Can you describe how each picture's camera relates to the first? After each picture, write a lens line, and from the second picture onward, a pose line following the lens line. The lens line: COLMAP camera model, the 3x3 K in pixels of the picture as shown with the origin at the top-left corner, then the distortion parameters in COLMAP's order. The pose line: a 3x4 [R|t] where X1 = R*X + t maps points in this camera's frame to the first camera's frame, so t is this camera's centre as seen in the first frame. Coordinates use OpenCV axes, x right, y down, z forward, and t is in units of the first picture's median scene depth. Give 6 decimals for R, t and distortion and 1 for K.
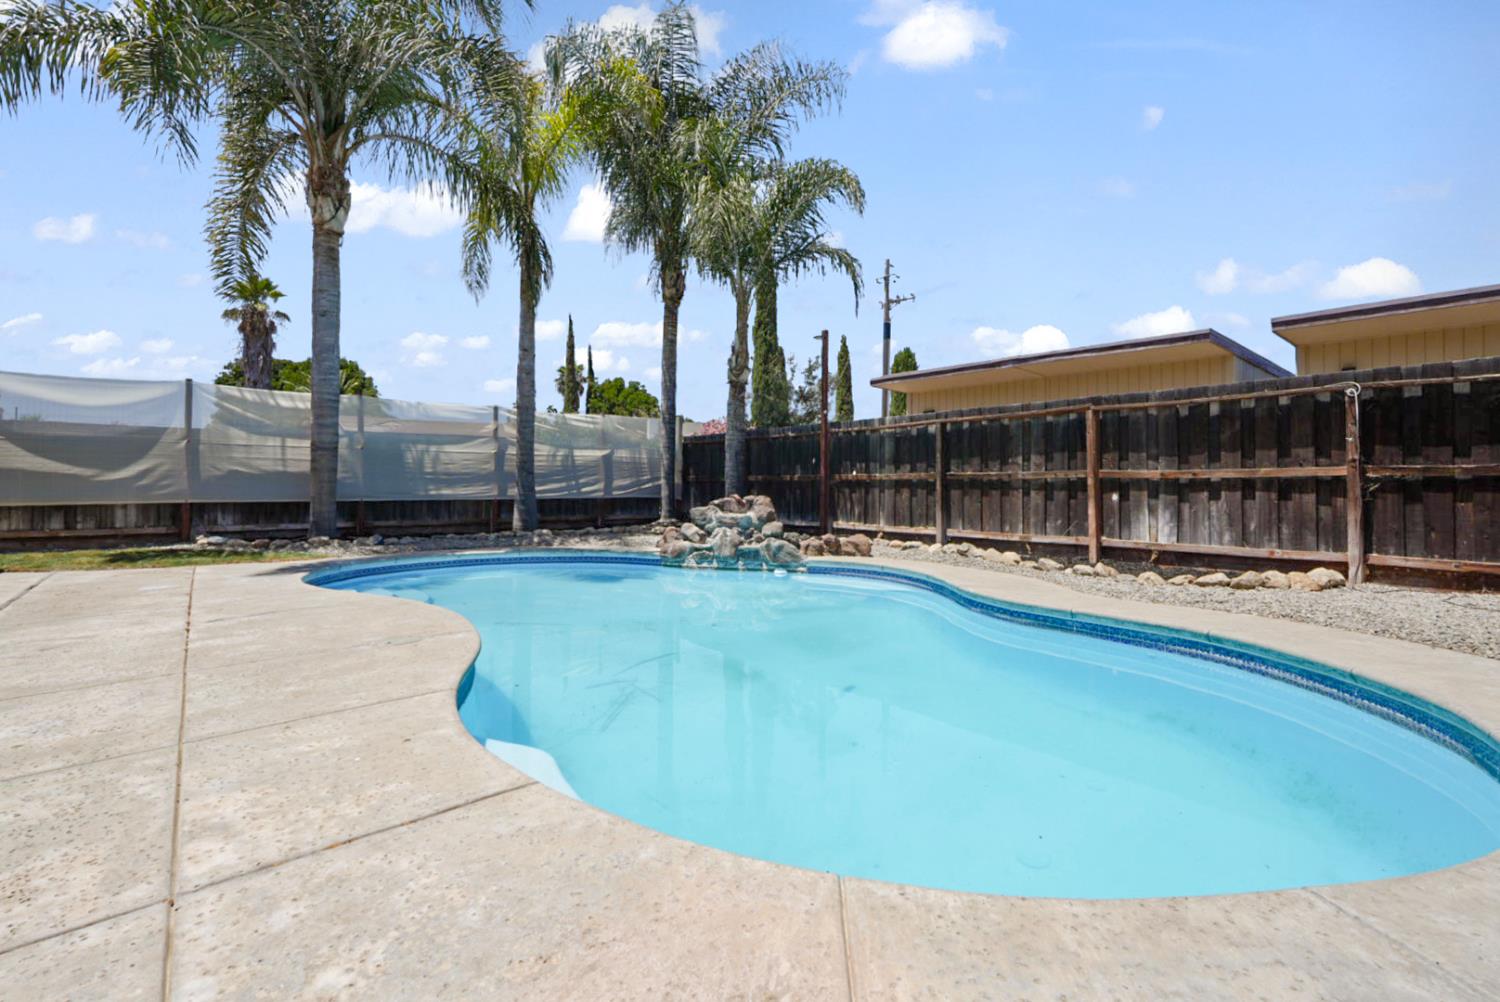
lens RADIAL K [[666.2, 0, 738.7], [0, 666.2, 496.7], [0, 0, 1]] dist [-0.003058, 0.001158]
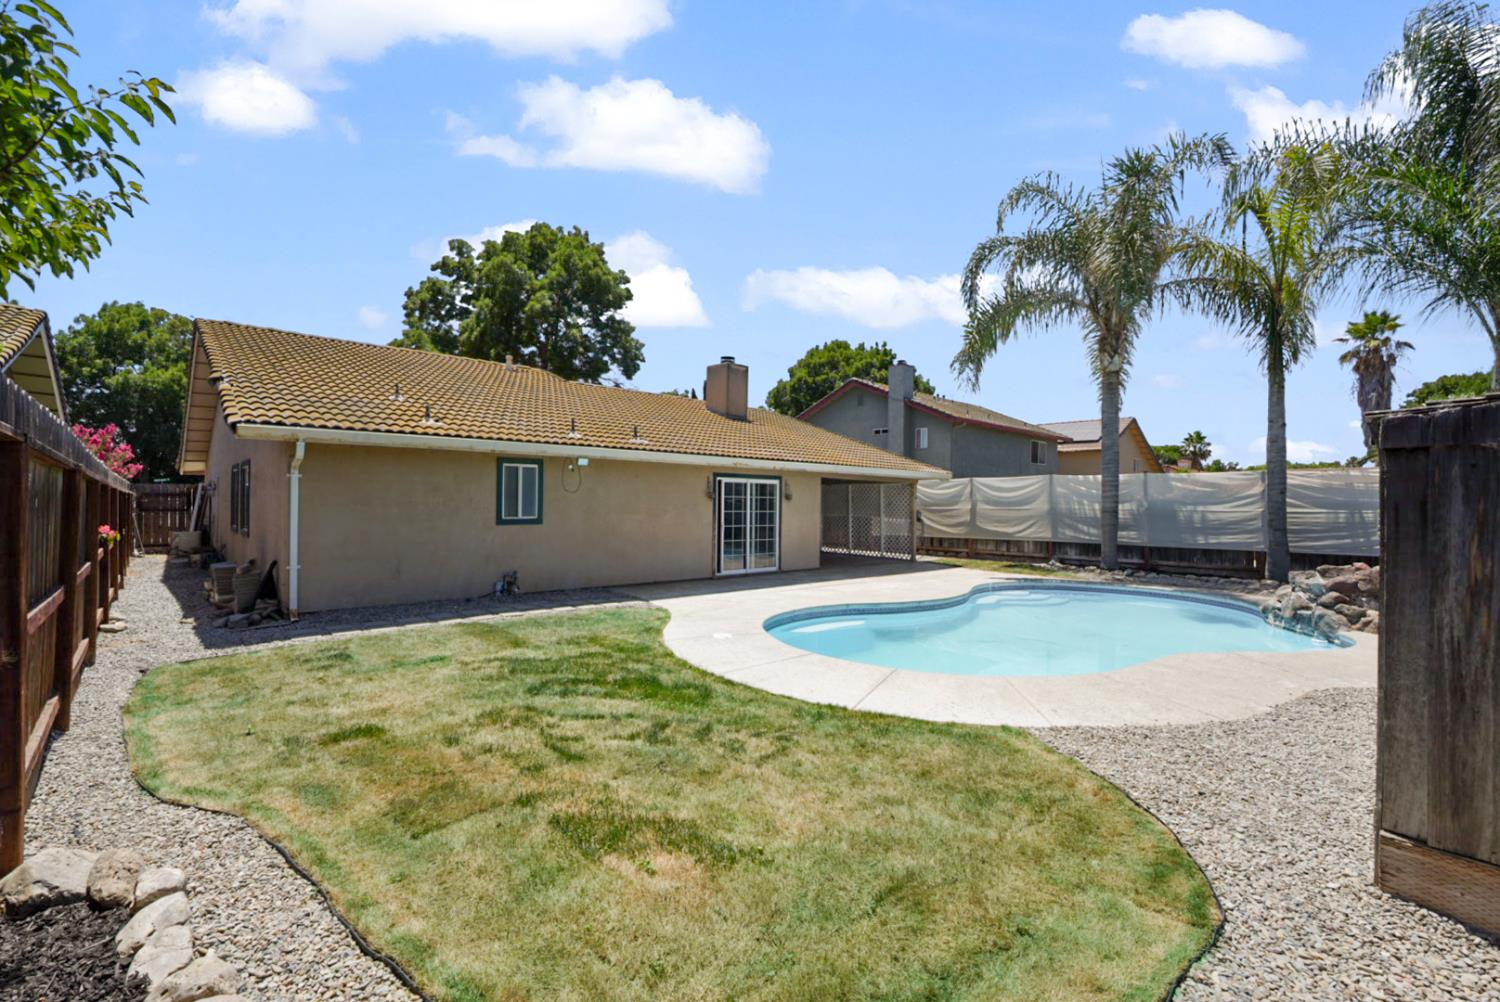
lens RADIAL K [[666.2, 0, 742.0], [0, 666.2, 500.4], [0, 0, 1]] dist [-0.003058, 0.001158]
pose [[0.056114, -0.009137, -0.998383, 0.890652], [-0.029013, 0.999521, -0.010778, -0.055664], [0.998003, 0.029571, 0.055822, 0.047317]]
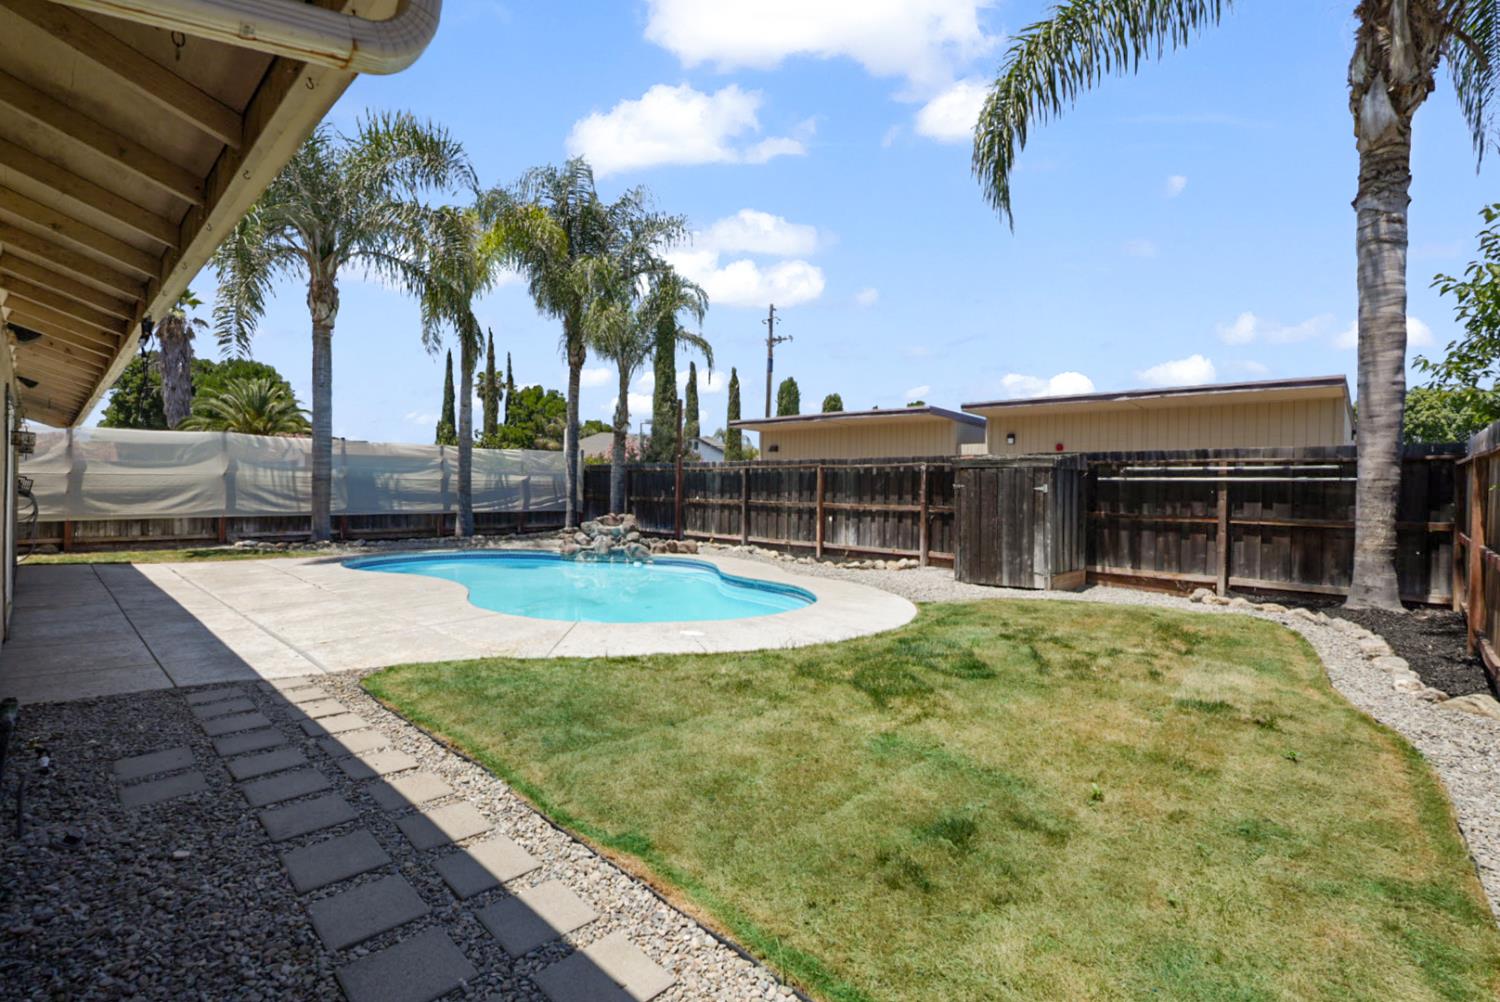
lens RADIAL K [[666.2, 0, 742.5], [0, 666.2, 507.0], [0, 0, 1]] dist [-0.003058, 0.001158]
pose [[0.992846, 0.007507, 0.119162, 0.106474], [-0.009269, 0.999856, 0.014242, -0.040908], [-0.119038, -0.015245, 0.992773, -0.530174]]
